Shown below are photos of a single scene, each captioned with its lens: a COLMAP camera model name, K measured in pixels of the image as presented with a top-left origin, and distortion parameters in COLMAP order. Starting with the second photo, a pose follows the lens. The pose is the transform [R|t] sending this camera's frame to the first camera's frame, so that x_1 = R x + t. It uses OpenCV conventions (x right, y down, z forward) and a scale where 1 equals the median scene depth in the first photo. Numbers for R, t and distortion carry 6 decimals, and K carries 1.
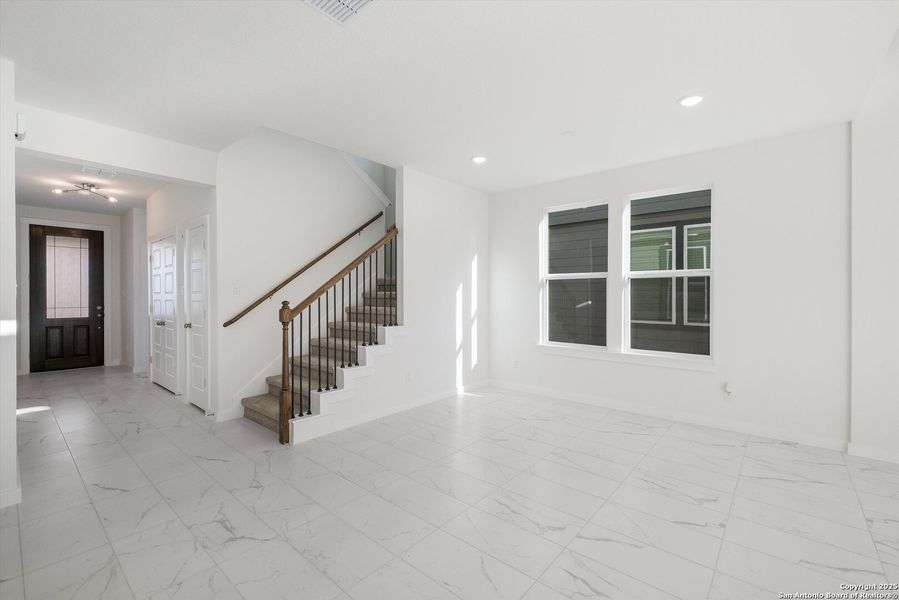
lens RADIAL K [[387.2, 0, 443.1], [0, 387.2, 295.6], [0, 0, 1]] dist [-0.002872, 0.000815]
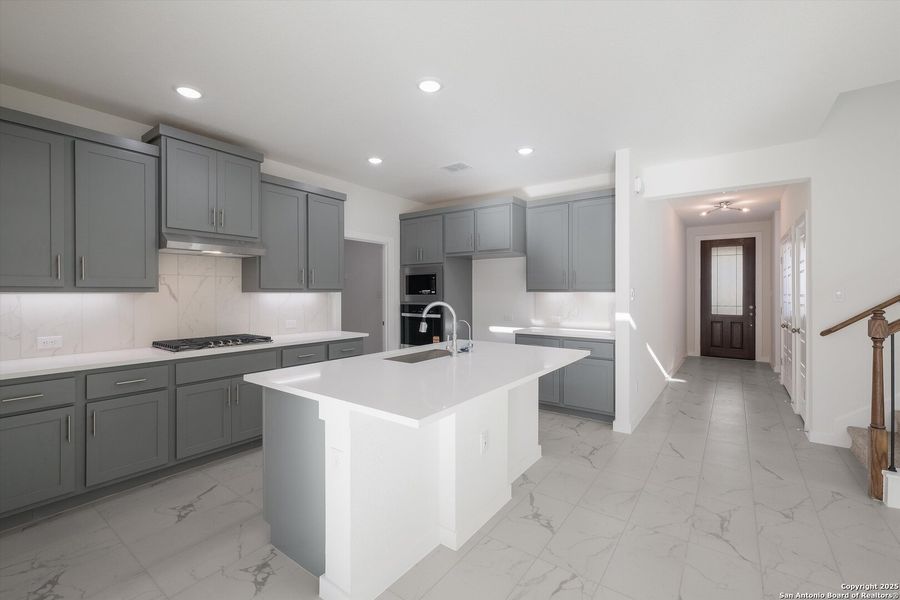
lens RADIAL K [[387.6, 0, 453.6], [0, 387.6, 287.3], [0, 0, 1]] dist [-0.002872, 0.000815]
pose [[0.091468, -0.012834, -0.995725, 0.178846], [-0.002113, 0.999912, -0.013082, -0.012091], [0.995806, 0.003300, 0.091433, 0.074849]]
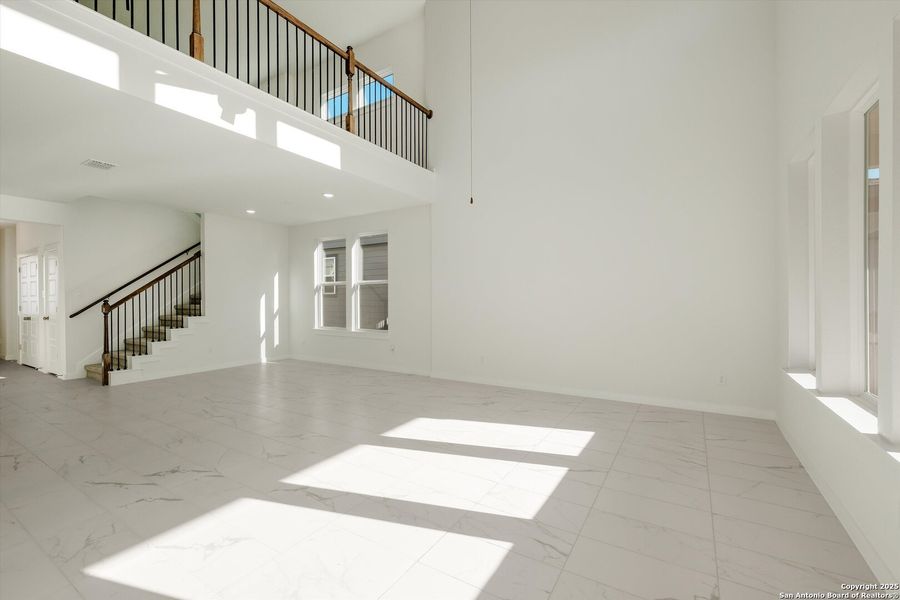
lens RADIAL K [[387.6, 0, 453.9], [0, 387.6, 300.5], [0, 0, 1]] dist [-0.002872, 0.000815]
pose [[0.987390, -0.009679, 0.158009, 0.528424], [0.008791, 0.999941, 0.006321, 0.012938], [-0.158060, -0.004852, 0.987418, -0.567680]]
